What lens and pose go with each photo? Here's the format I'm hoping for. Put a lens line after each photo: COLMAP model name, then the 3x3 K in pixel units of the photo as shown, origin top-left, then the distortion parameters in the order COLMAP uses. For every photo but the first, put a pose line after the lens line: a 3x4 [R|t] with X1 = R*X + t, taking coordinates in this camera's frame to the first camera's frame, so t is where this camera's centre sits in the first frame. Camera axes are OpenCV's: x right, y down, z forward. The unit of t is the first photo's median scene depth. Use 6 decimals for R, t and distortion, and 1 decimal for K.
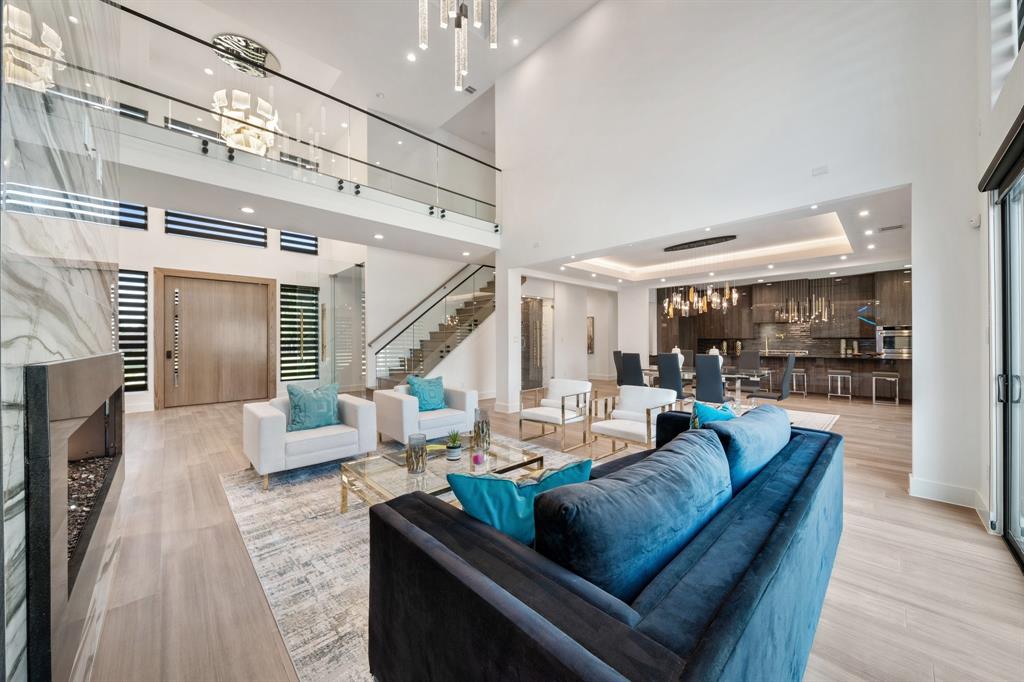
lens RADIAL K [[361.3, 0, 517.5], [0, 361.3, 341.5], [0, 0, 1]] dist [-0.002005, 0.000008]
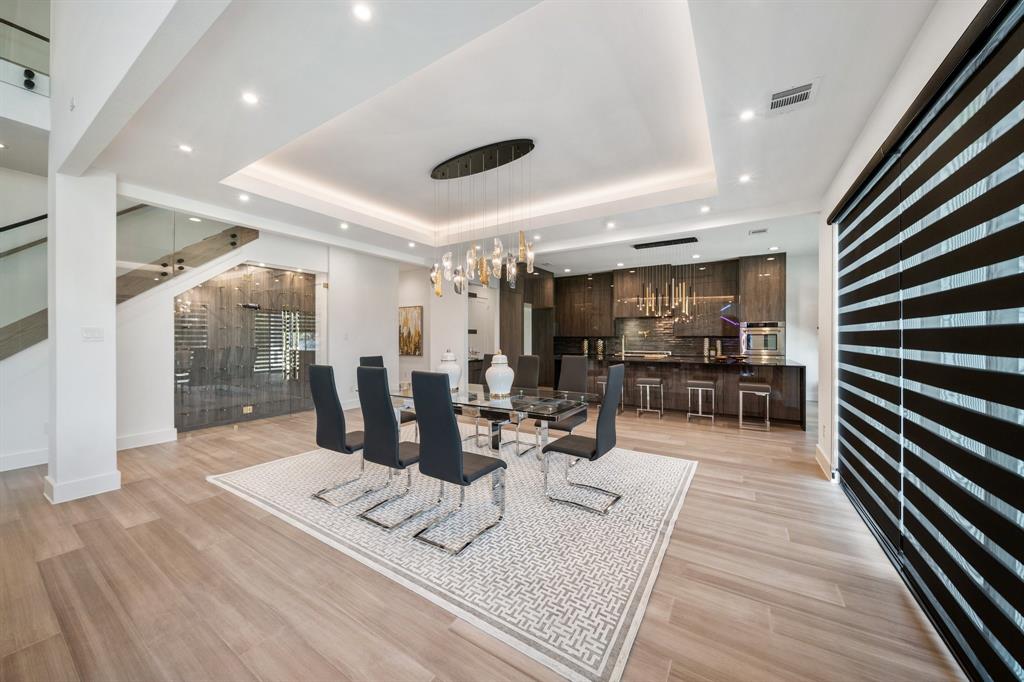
lens RADIAL K [[361.3, 0, 512.5], [0, 361.3, 338.6], [0, 0, 1]] dist [-0.002005, 0.000008]
pose [[0.971982, 0.005584, 0.234990, 0.281934], [-0.005090, 0.999983, -0.002708, -0.000645], [-0.235001, 0.001436, 0.971994, 0.305839]]
